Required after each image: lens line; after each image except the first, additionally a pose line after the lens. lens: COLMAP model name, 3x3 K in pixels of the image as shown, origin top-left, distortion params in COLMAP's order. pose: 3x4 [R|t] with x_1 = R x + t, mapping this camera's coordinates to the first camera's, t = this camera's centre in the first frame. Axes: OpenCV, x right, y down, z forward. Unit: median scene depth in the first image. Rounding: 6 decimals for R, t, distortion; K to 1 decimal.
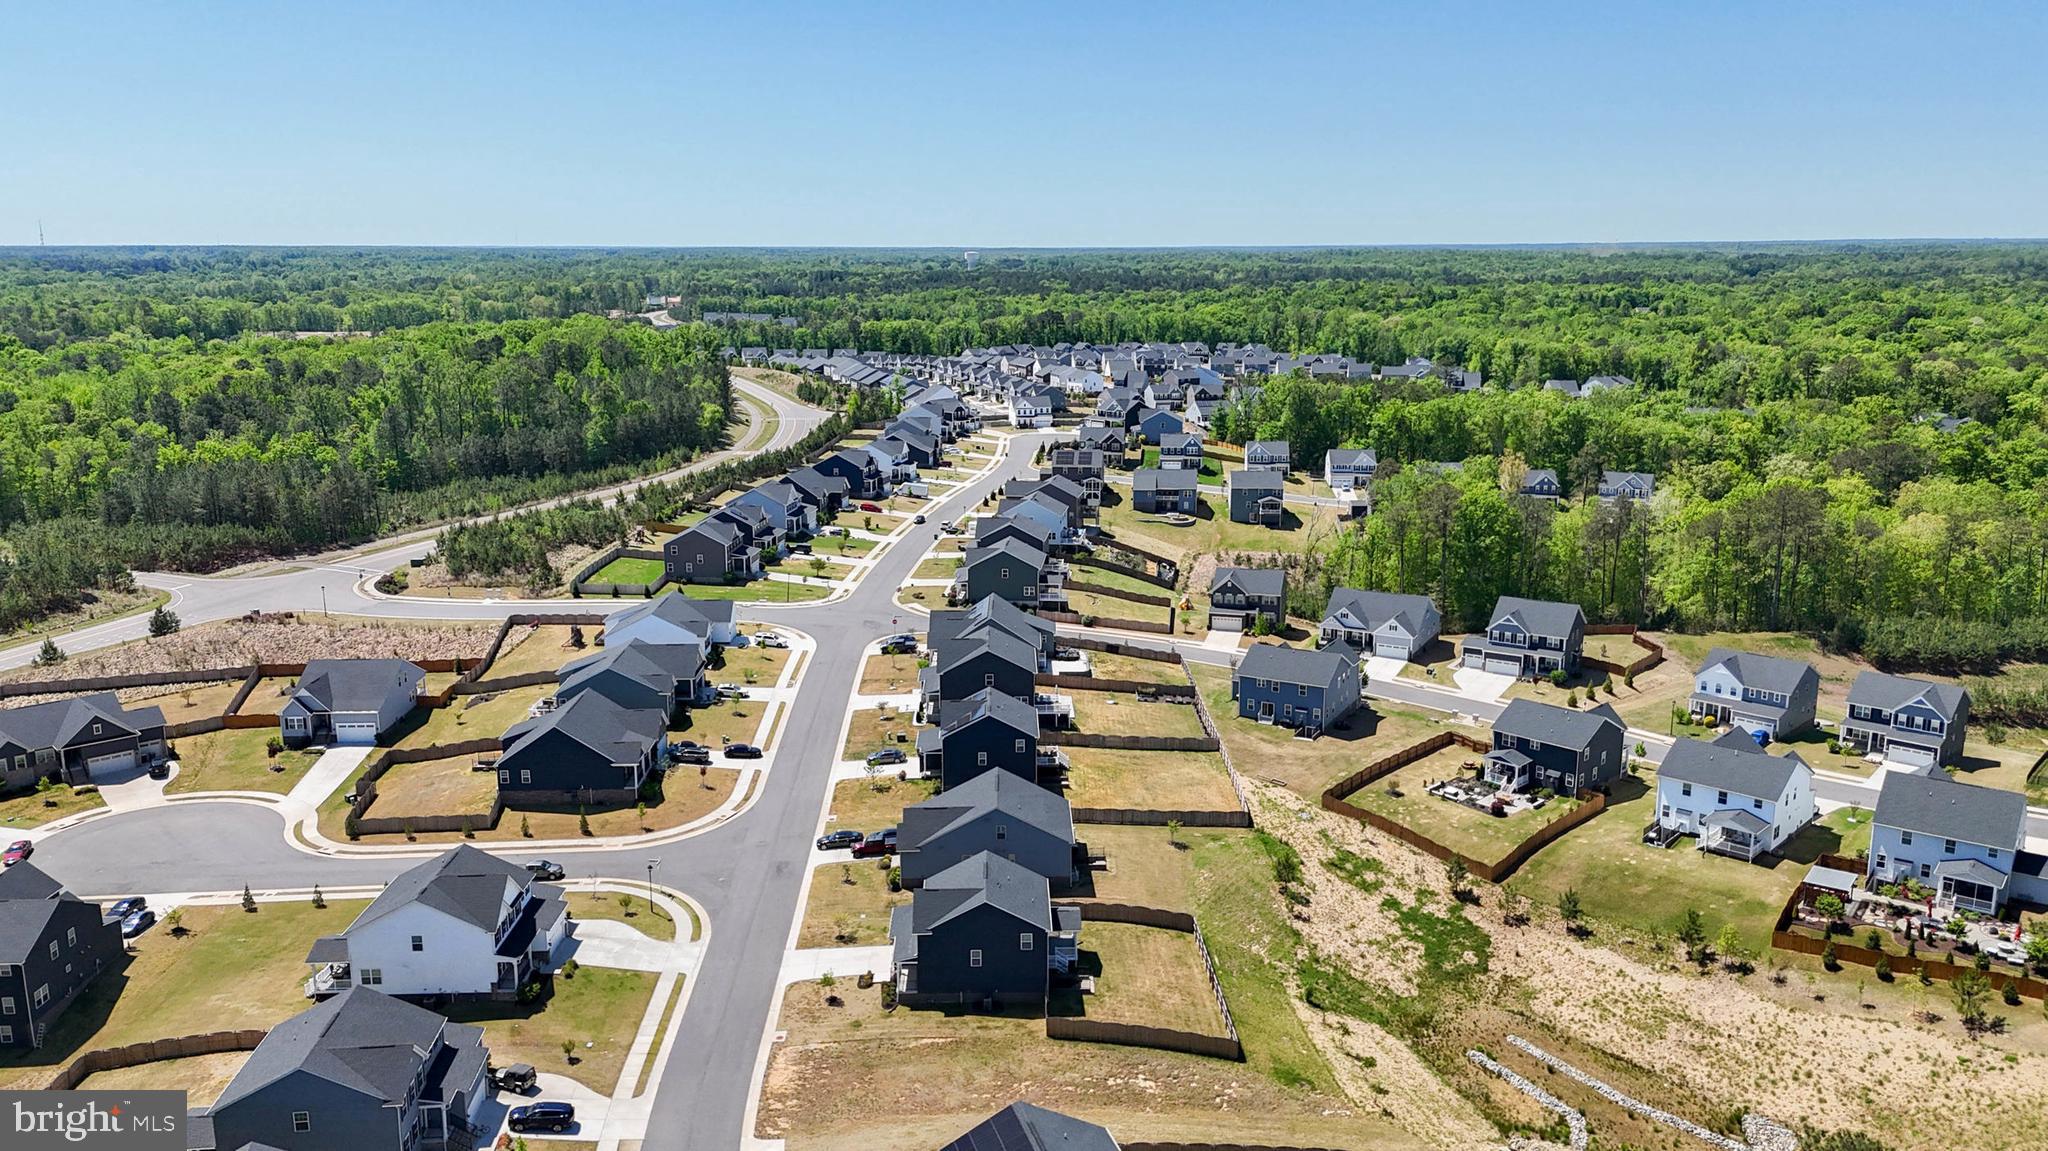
lens RADIAL K [[1518.1, 0, 1020.9], [0, 1518.1, 572.6], [0, 0, 1]] dist [0.070196, -0.055151]
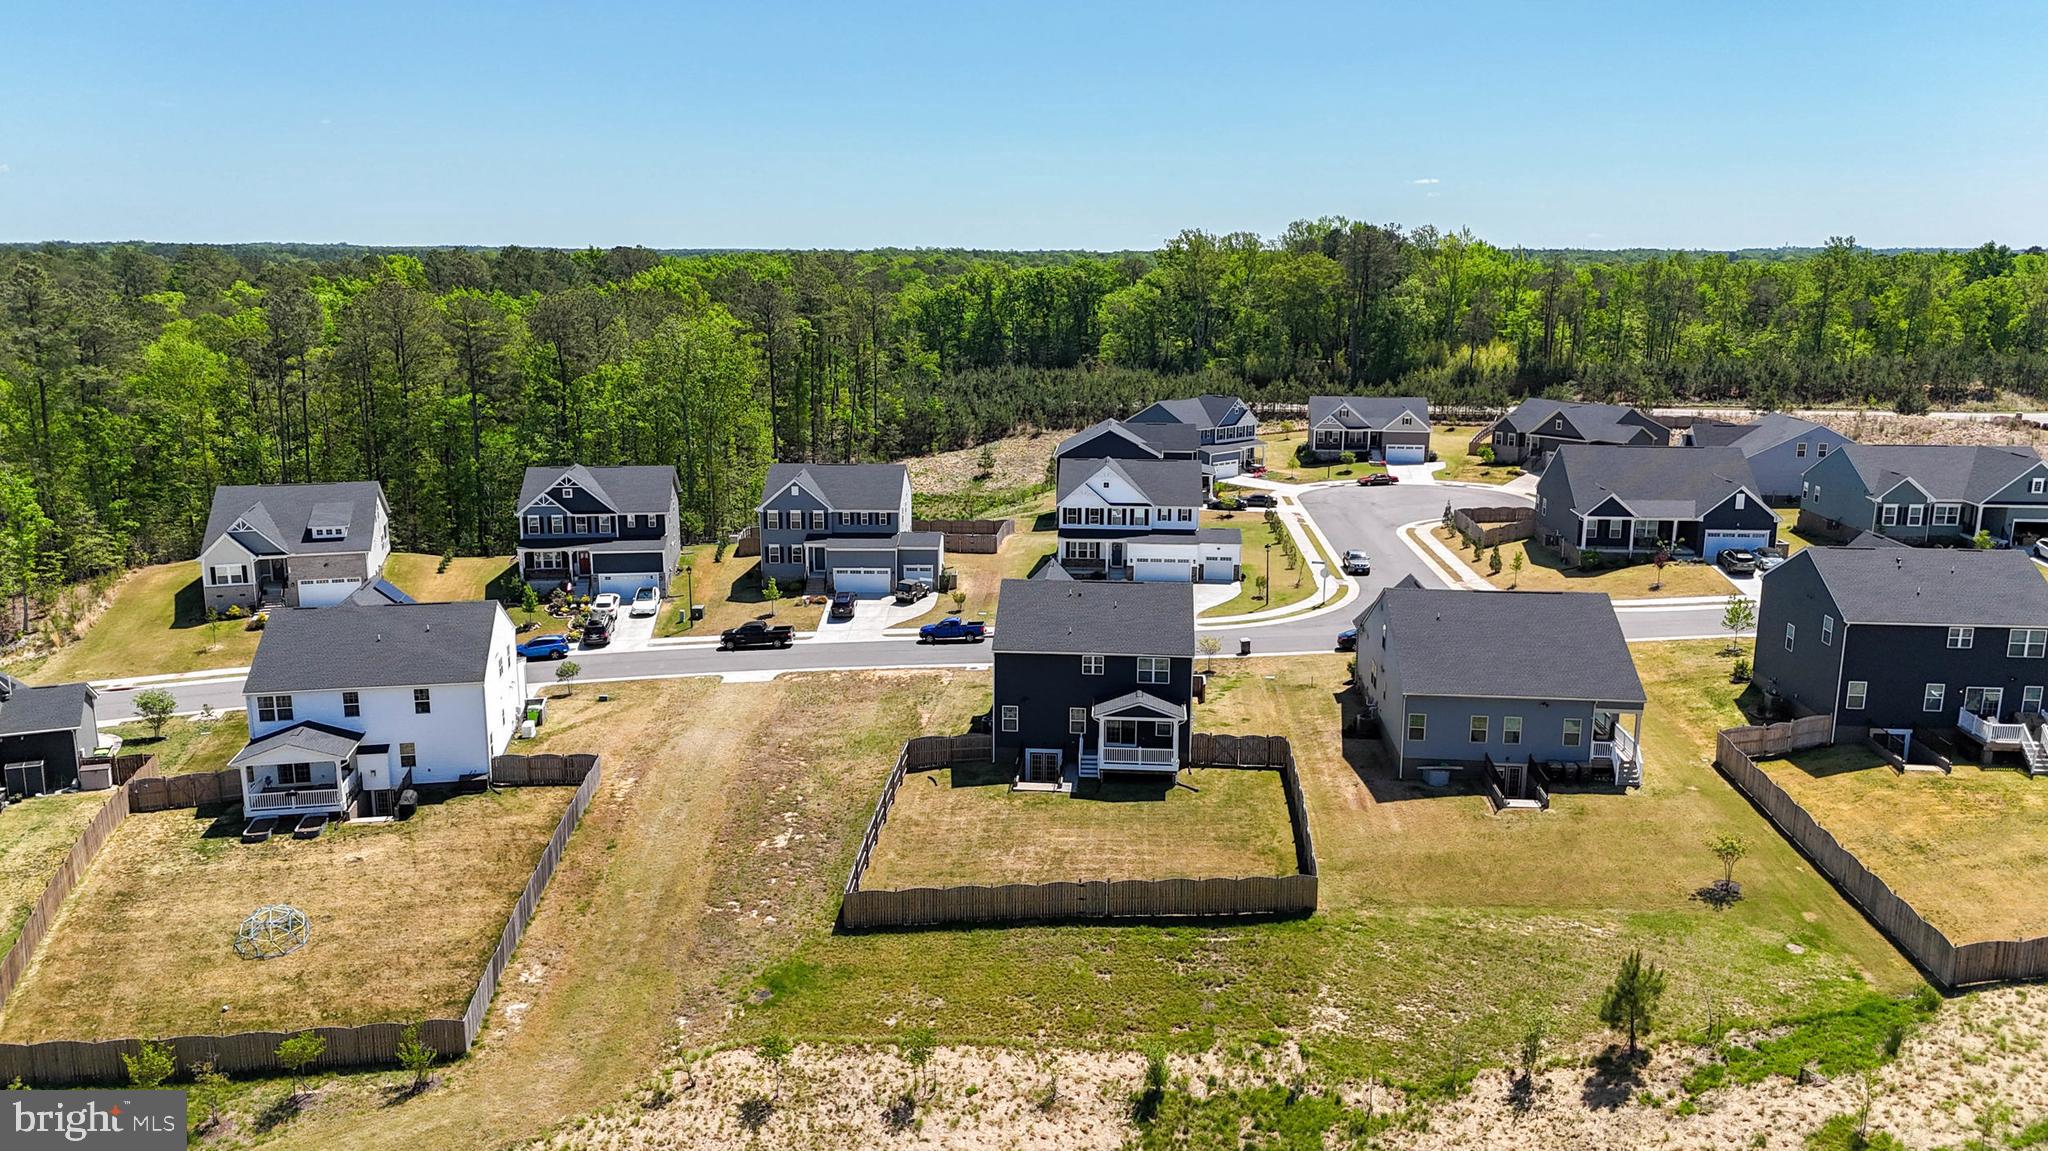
lens RADIAL K [[1518.1, 0, 1028.4], [0, 1518.1, 581.0], [0, 0, 1]] dist [0.070196, -0.055151]
pose [[-0.099948, 0.218976, -0.970598, 0.606457], [-0.208805, 0.949145, 0.235638, 0.054185], [0.972837, 0.226217, -0.049142, 1.005125]]
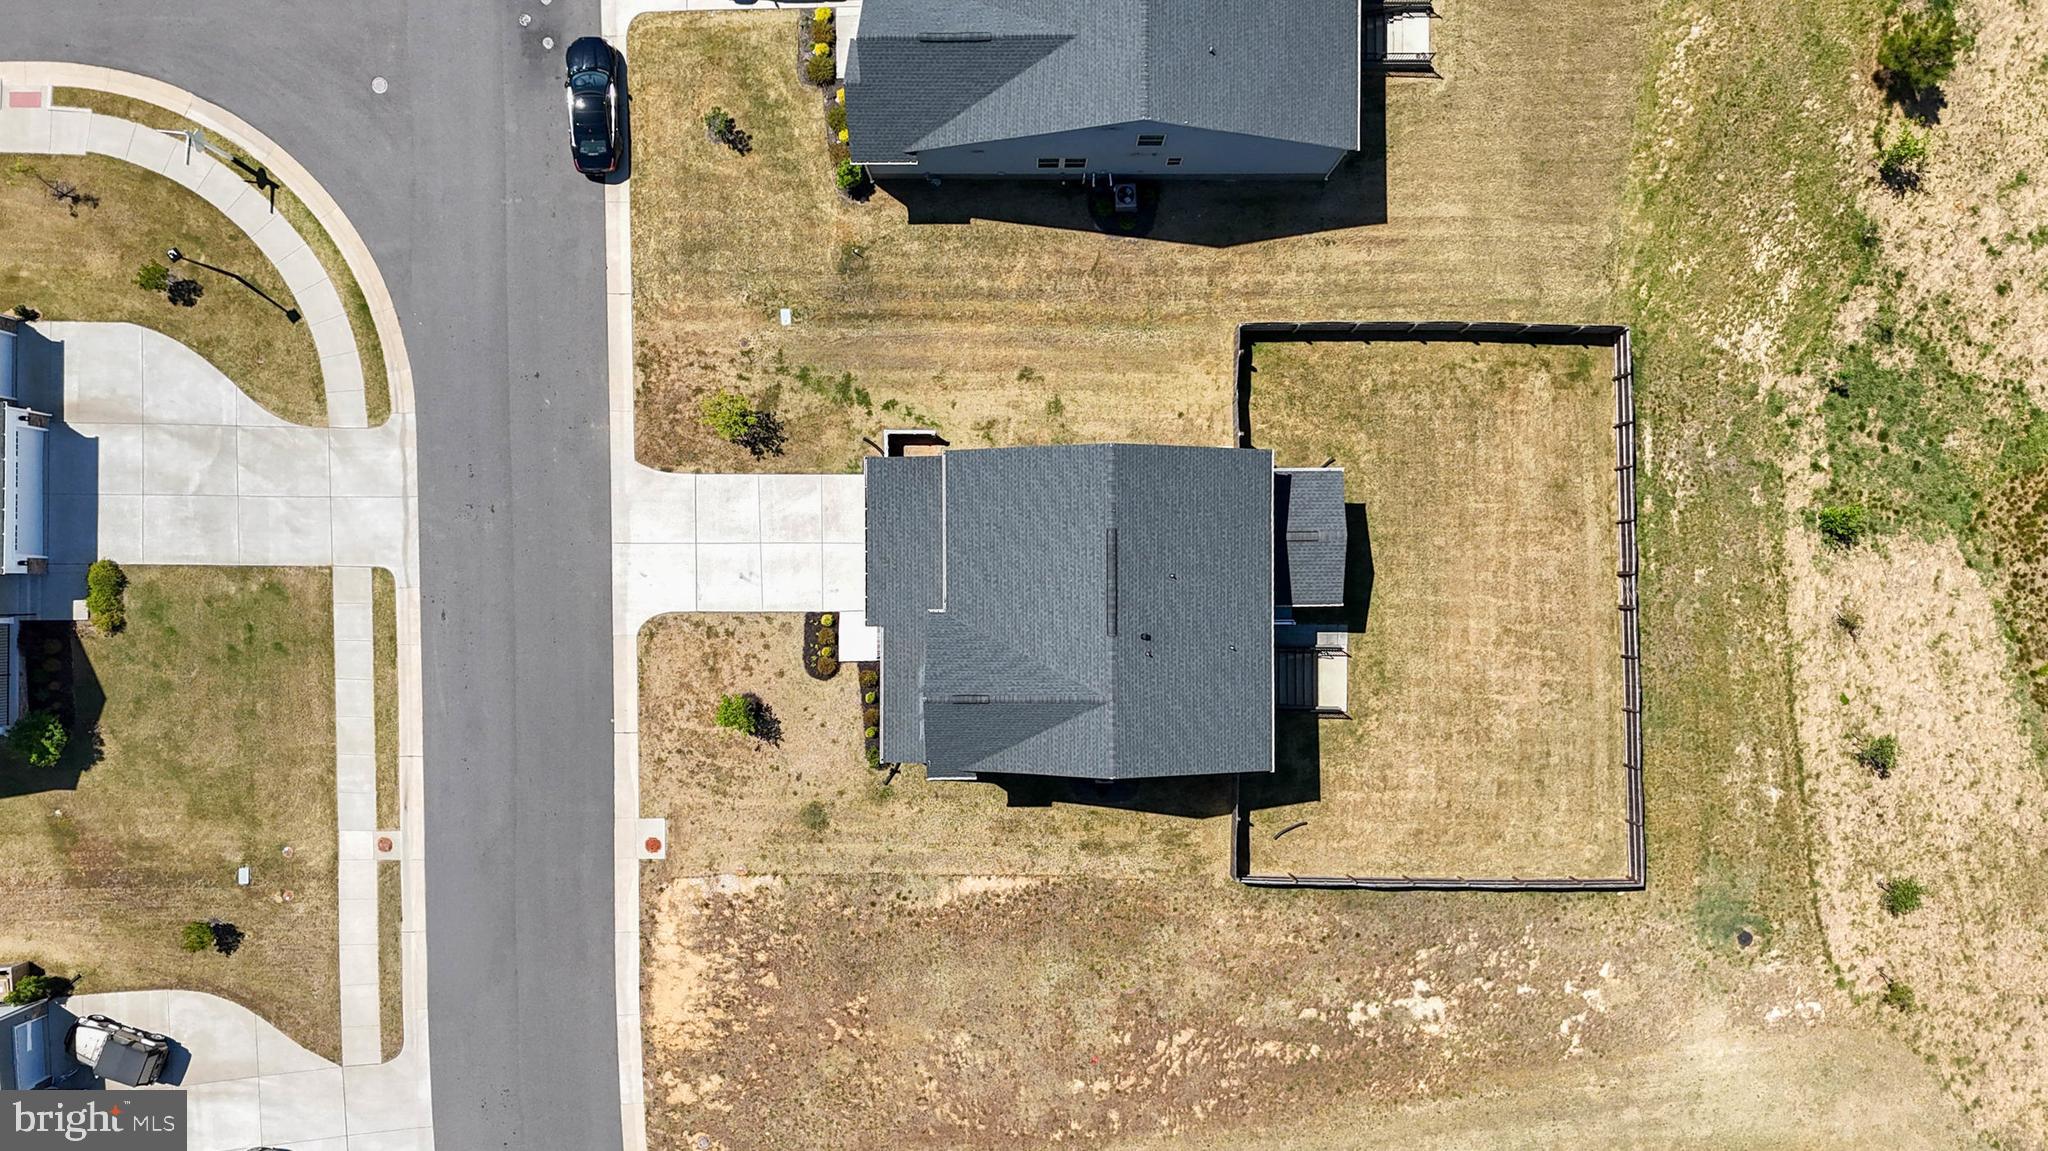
lens RADIAL K [[1518.1, 0, 1010.2], [0, 1518.1, 569.8], [0, 0, 1]] dist [0.070196, -0.055151]
pose [[0.999841, 0.017697, 0.002295, -0.049626], [-0.006250, 0.226804, 0.973920, -0.156770], [0.016715, -0.973780, 0.226879, 0.928515]]
